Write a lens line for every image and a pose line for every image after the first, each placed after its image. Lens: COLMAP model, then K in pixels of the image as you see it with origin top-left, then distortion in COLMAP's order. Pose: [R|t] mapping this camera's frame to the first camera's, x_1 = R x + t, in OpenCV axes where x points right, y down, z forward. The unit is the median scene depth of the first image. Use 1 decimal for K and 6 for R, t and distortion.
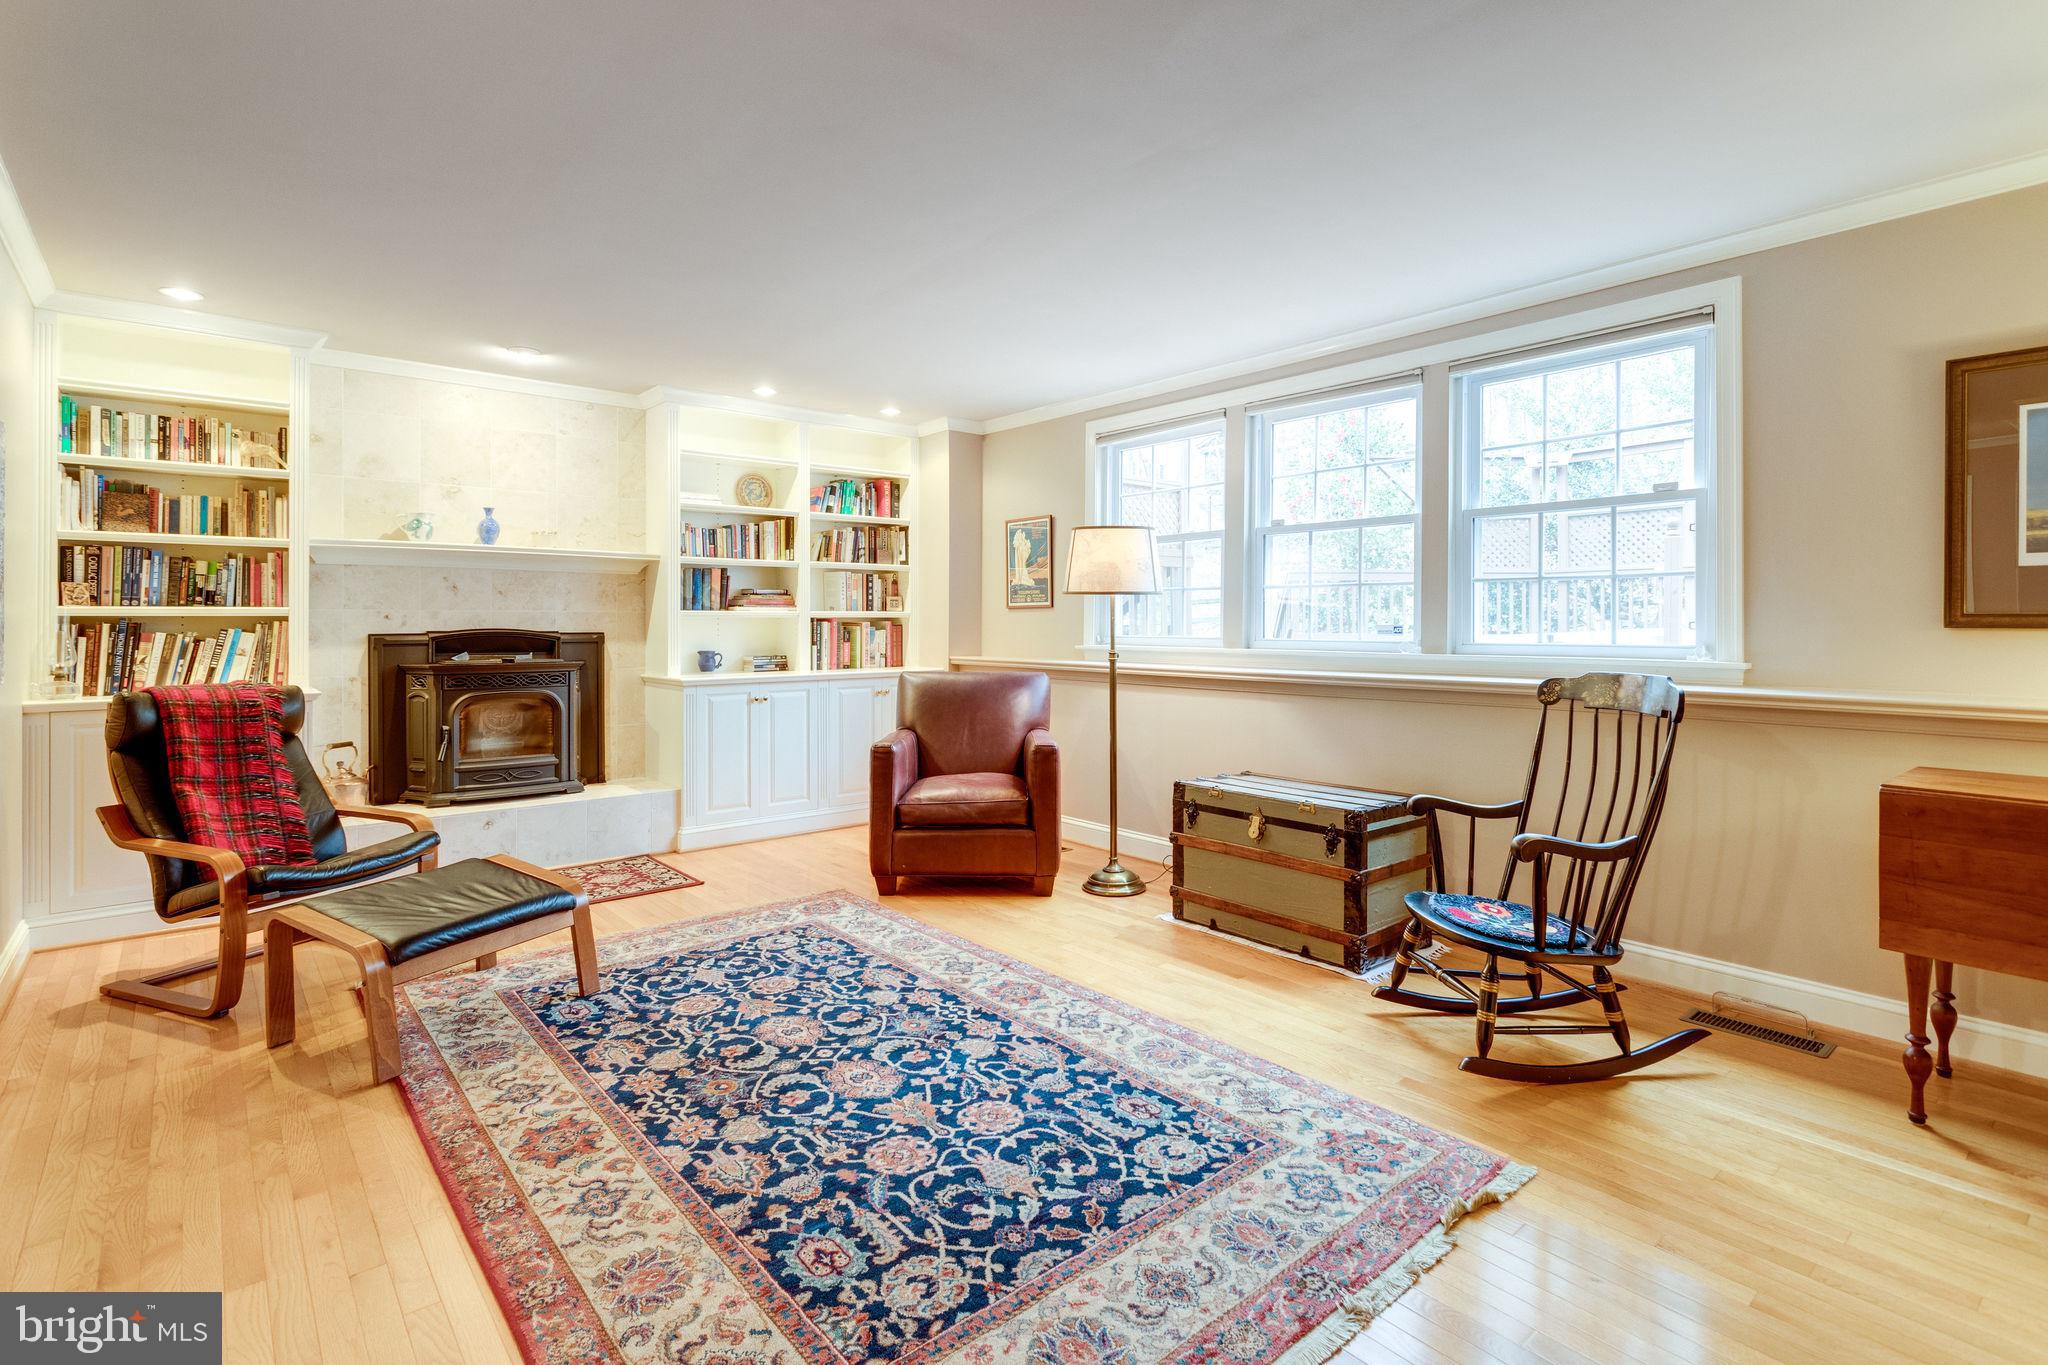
lens RADIAL K [[981.7, 0, 1029.4], [0, 981.7, 622.9], [0, 0, 1]] dist [0.001524, 0.001476]
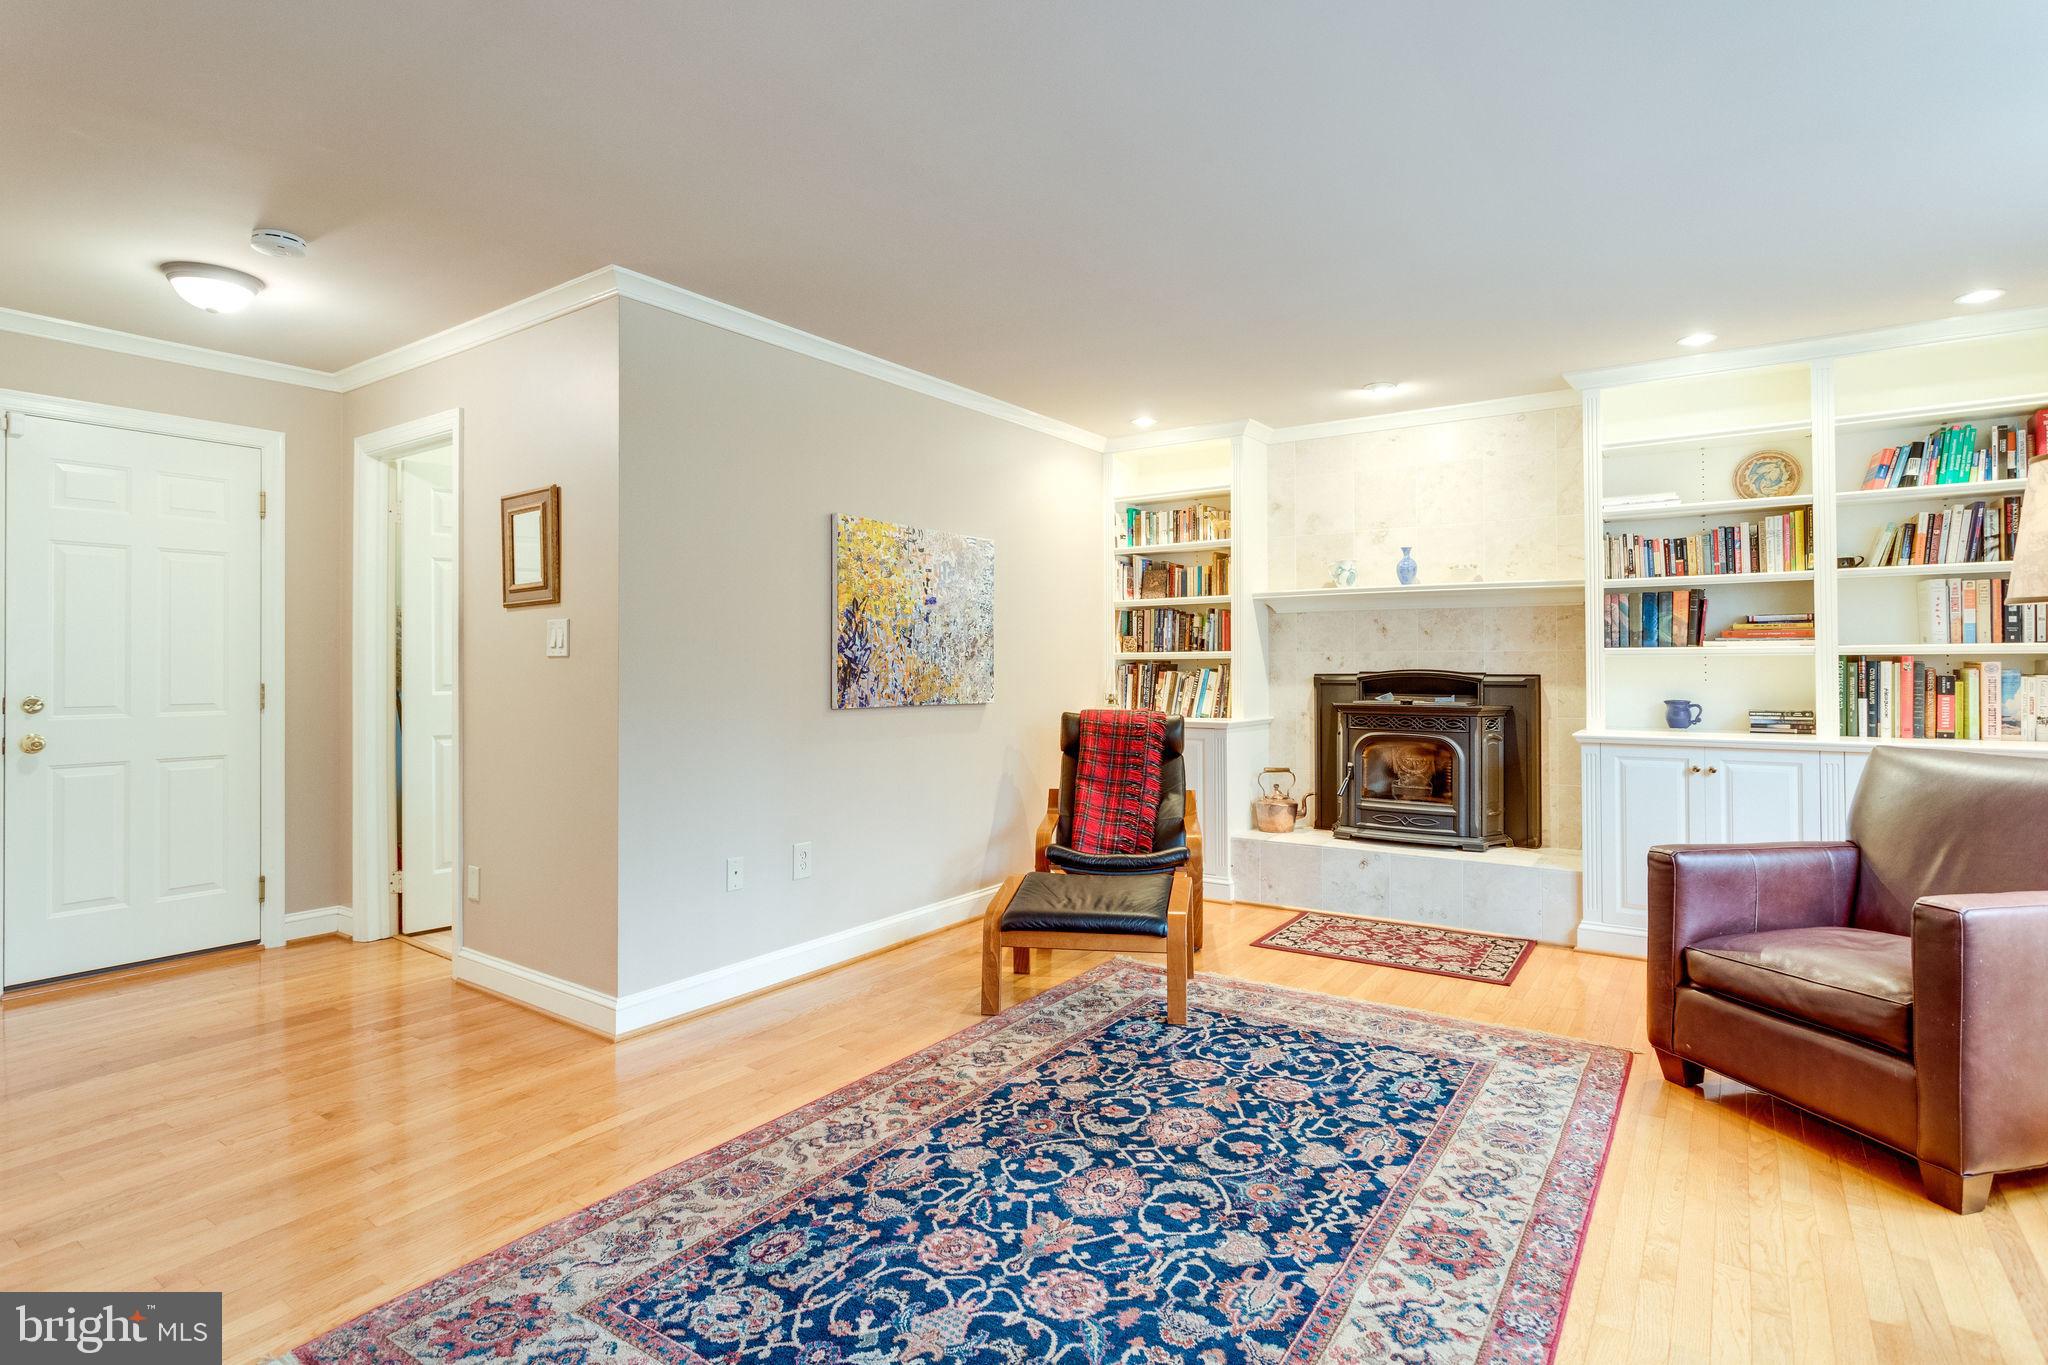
lens RADIAL K [[1036.4, 0, 1017.5], [0, 1036.4, 662.2], [0, 0, 1]] dist [-0.005576, 0.002119]
pose [[0.253660, -0.001208, -0.967293, 0.429506], [0.002290, 0.999997, -0.000648, -0.002244], [0.967291, -0.002051, 0.253662, 0.427459]]
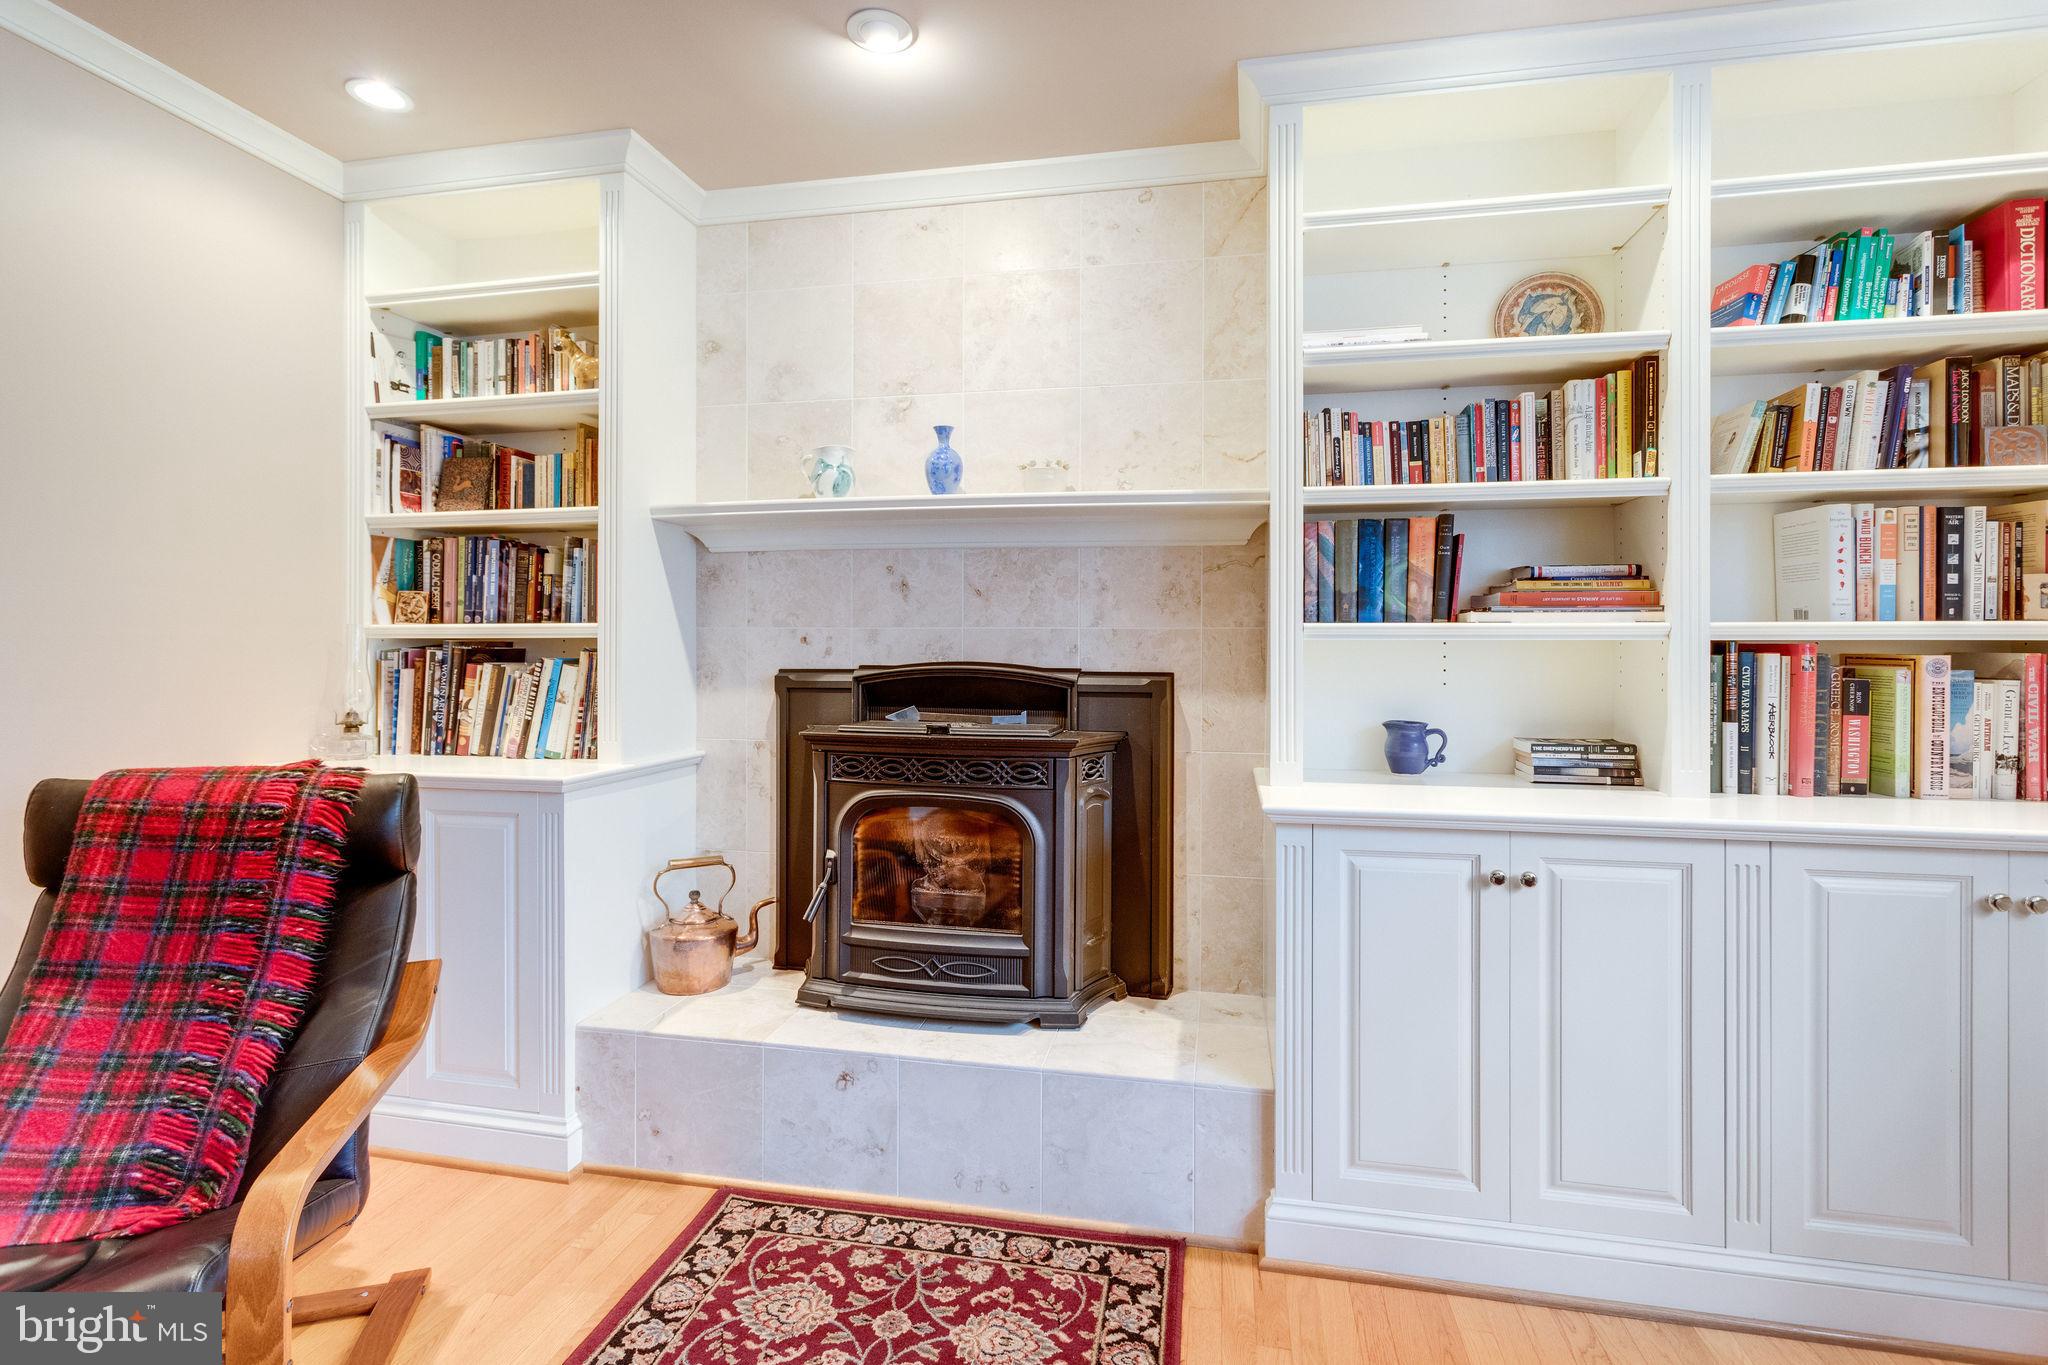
lens RADIAL K [[981.7, 0, 1021.0], [0, 981.7, 647.2], [0, 0, 1]] dist [0.001524, 0.001476]
pose [[0.607820, 0.004372, -0.794063, -0.140497], [-0.004446, 0.999988, 0.002103, -0.003963], [0.794063, 0.002252, 0.607832, 0.863088]]
